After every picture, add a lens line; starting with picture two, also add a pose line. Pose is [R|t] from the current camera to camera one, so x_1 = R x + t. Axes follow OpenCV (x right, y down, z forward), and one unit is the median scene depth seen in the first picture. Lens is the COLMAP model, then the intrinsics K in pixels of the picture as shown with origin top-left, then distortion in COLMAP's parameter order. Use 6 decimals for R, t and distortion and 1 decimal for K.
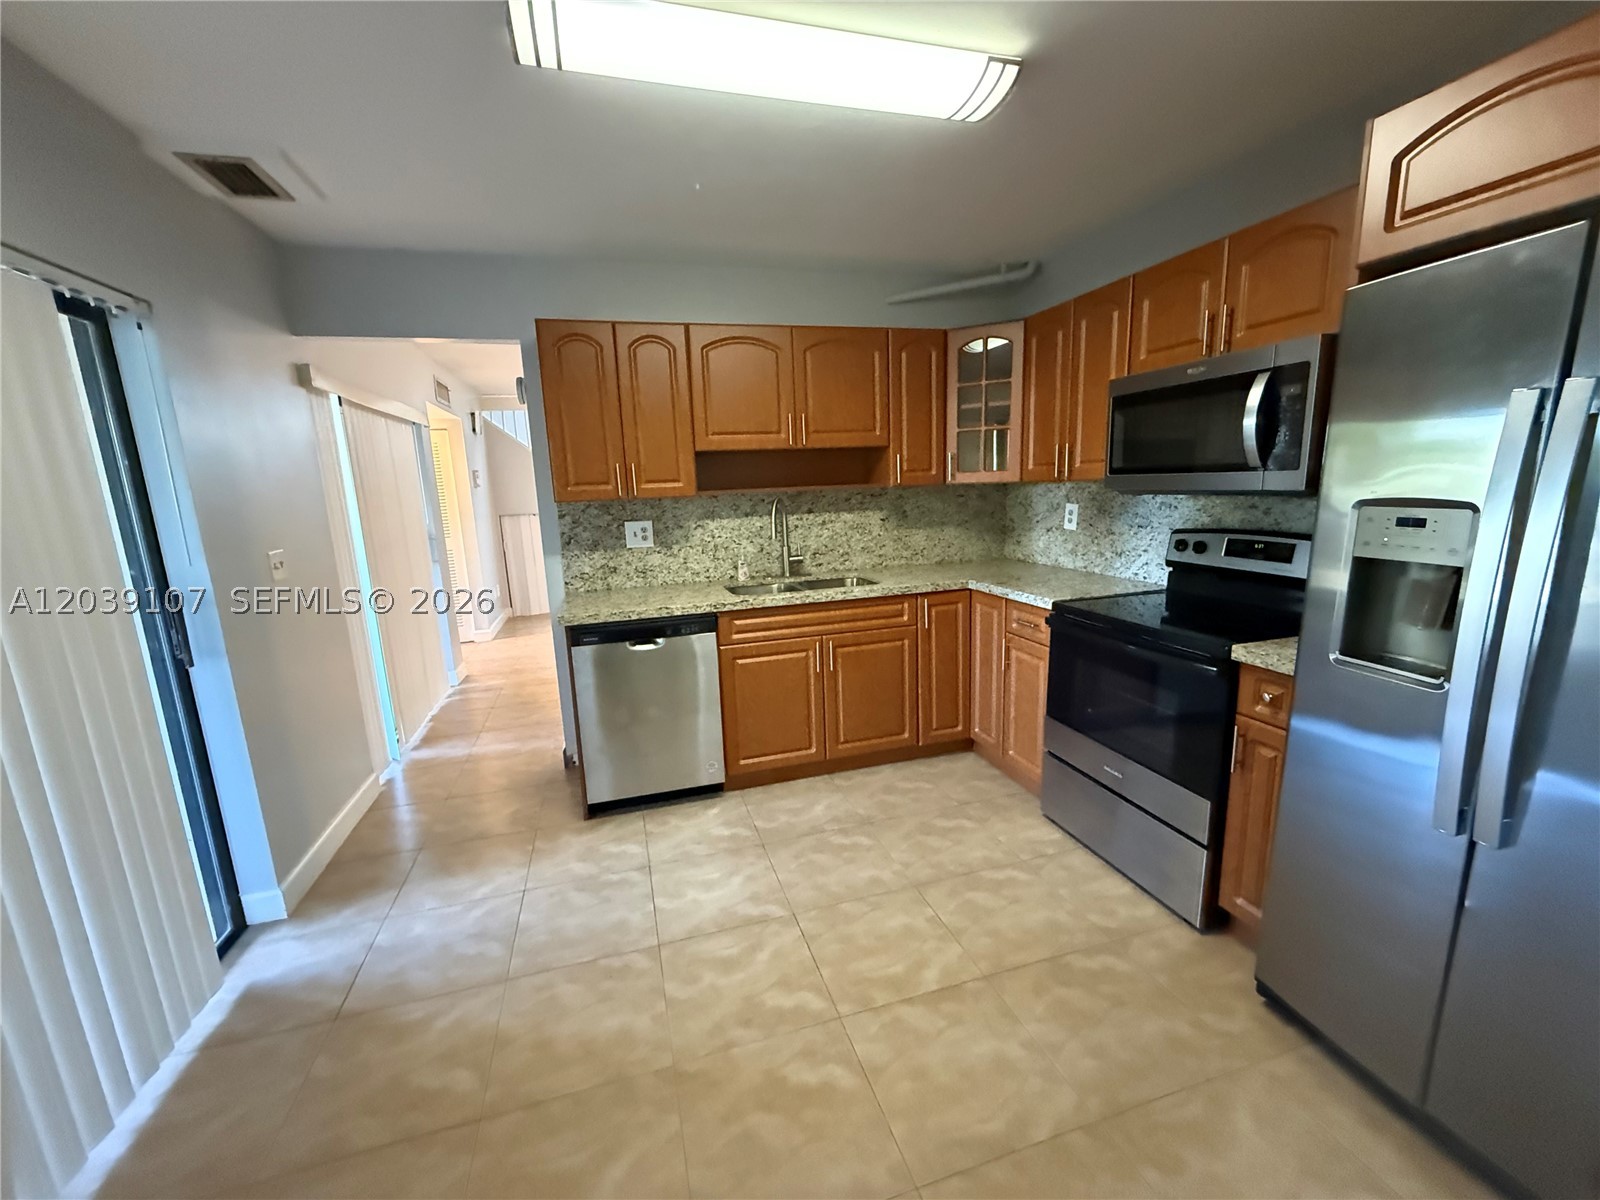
lens RADIAL K [[639.7, 0, 798.5], [0, 639.7, 605.0], [0, 0, 1]] dist [-0.000390, 0.000810]
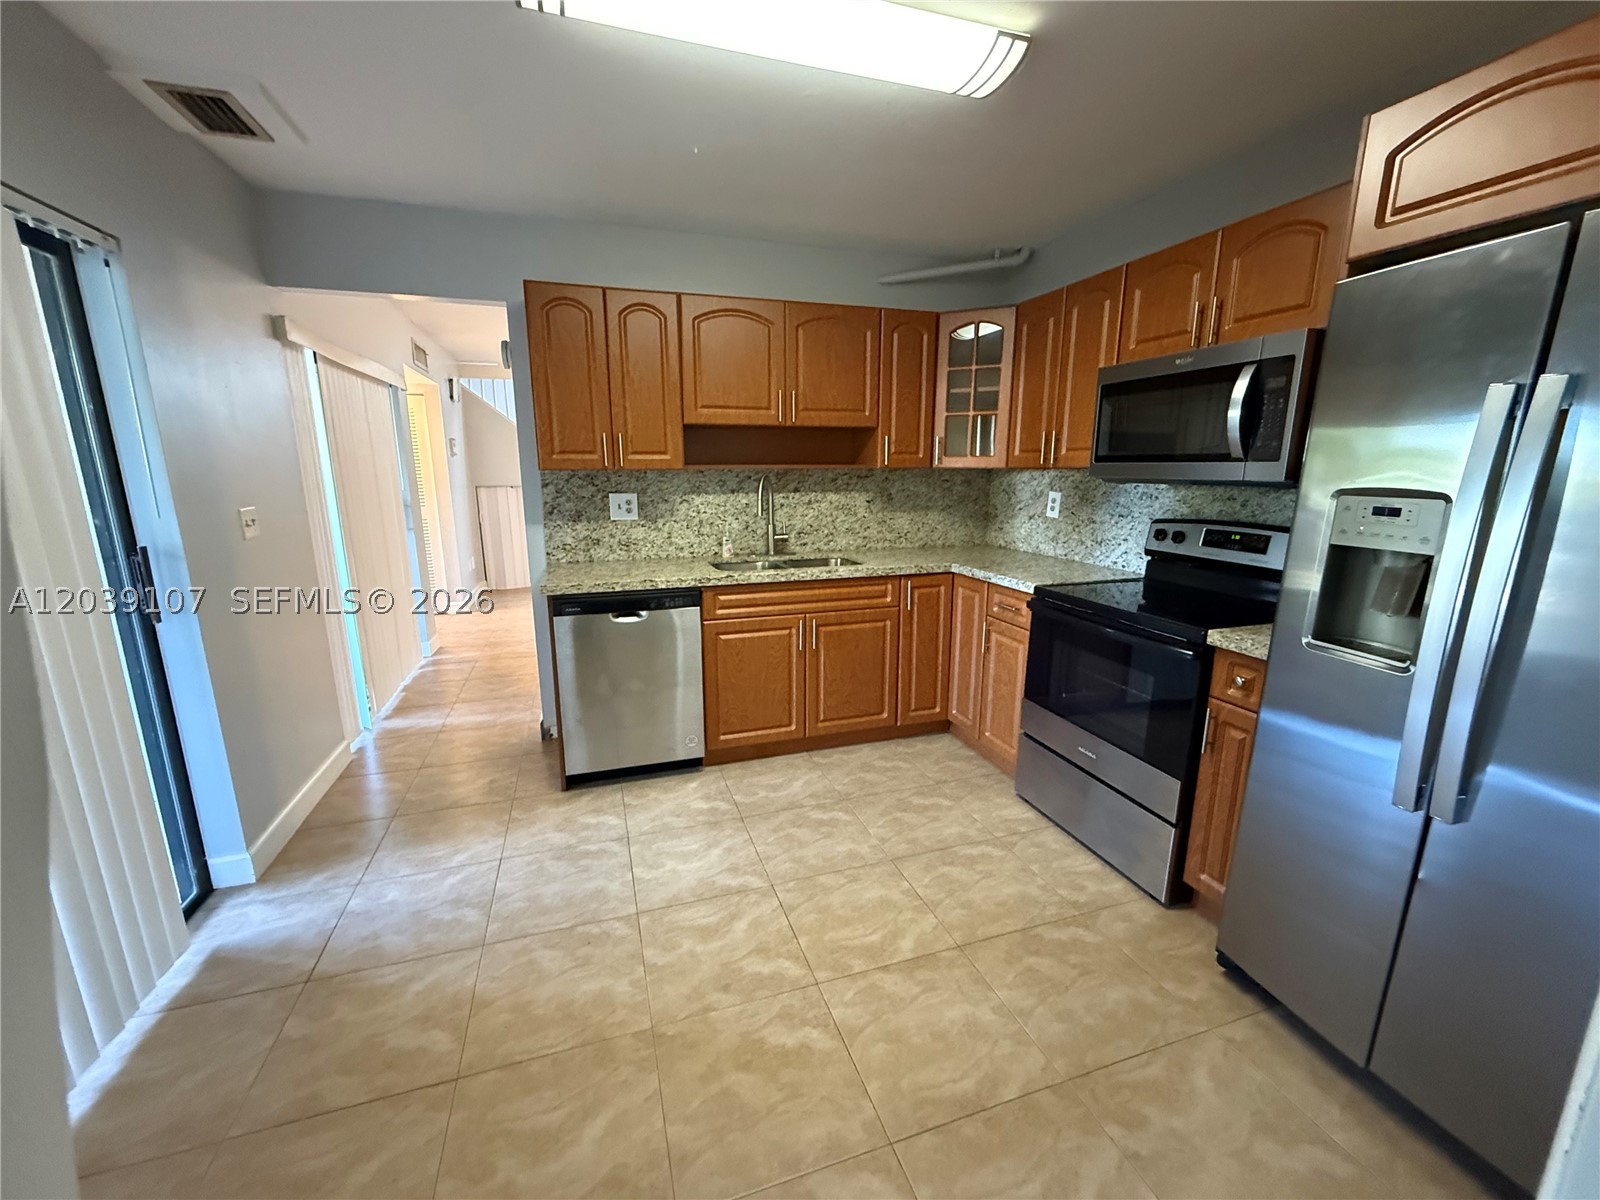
lens RADIAL K [[639.7, 0, 798.1], [0, 639.7, 604.7], [0, 0, 1]] dist [-0.000390, 0.000810]
pose [[0.998854, 0.030156, 0.037179, -0.017135], [-0.030943, 0.999305, 0.020783, 0.017631], [-0.036527, -0.021909, 0.999092, -0.002202]]
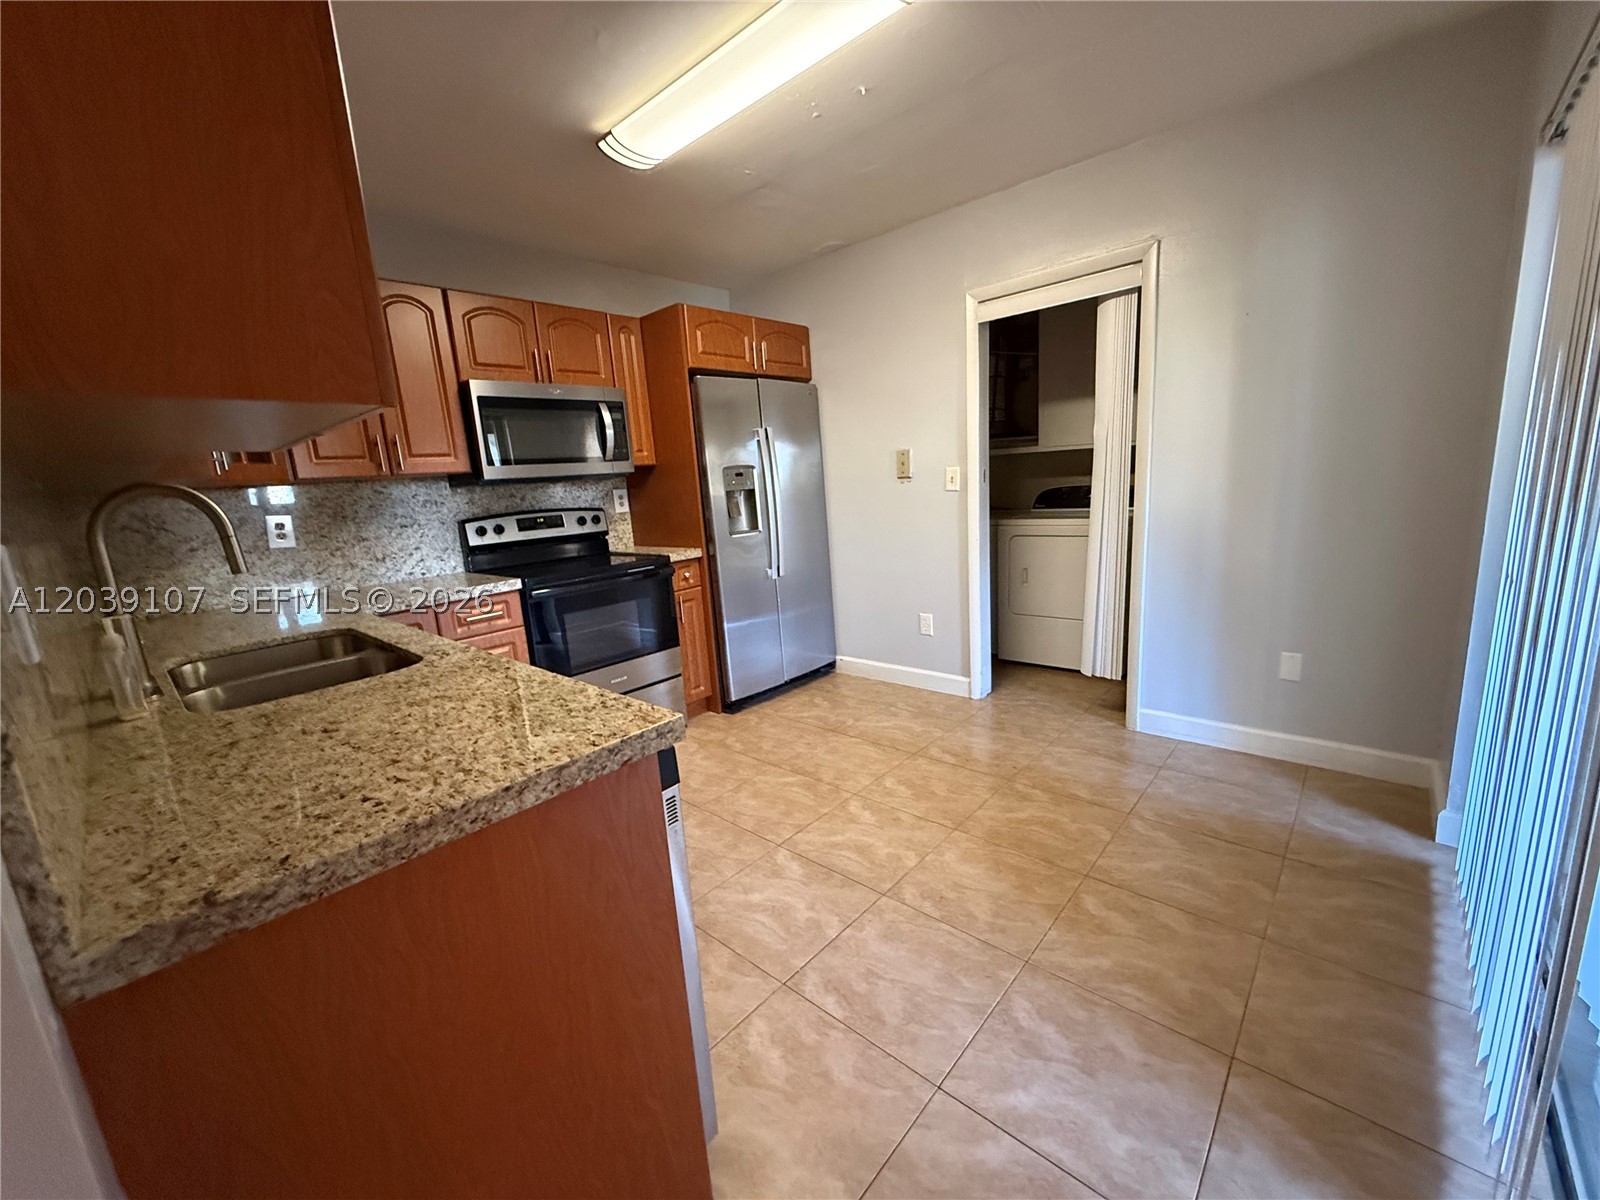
lens RADIAL K [[639.7, 0, 791.2], [0, 639.7, 605.2], [0, 0, 1]] dist [-0.000390, 0.000810]
pose [[-0.509522, -0.096579, 0.855020, -0.868587], [0.250659, 0.933924, 0.254864, -0.145309], [-0.823139, 0.344177, -0.451647, 1.308420]]
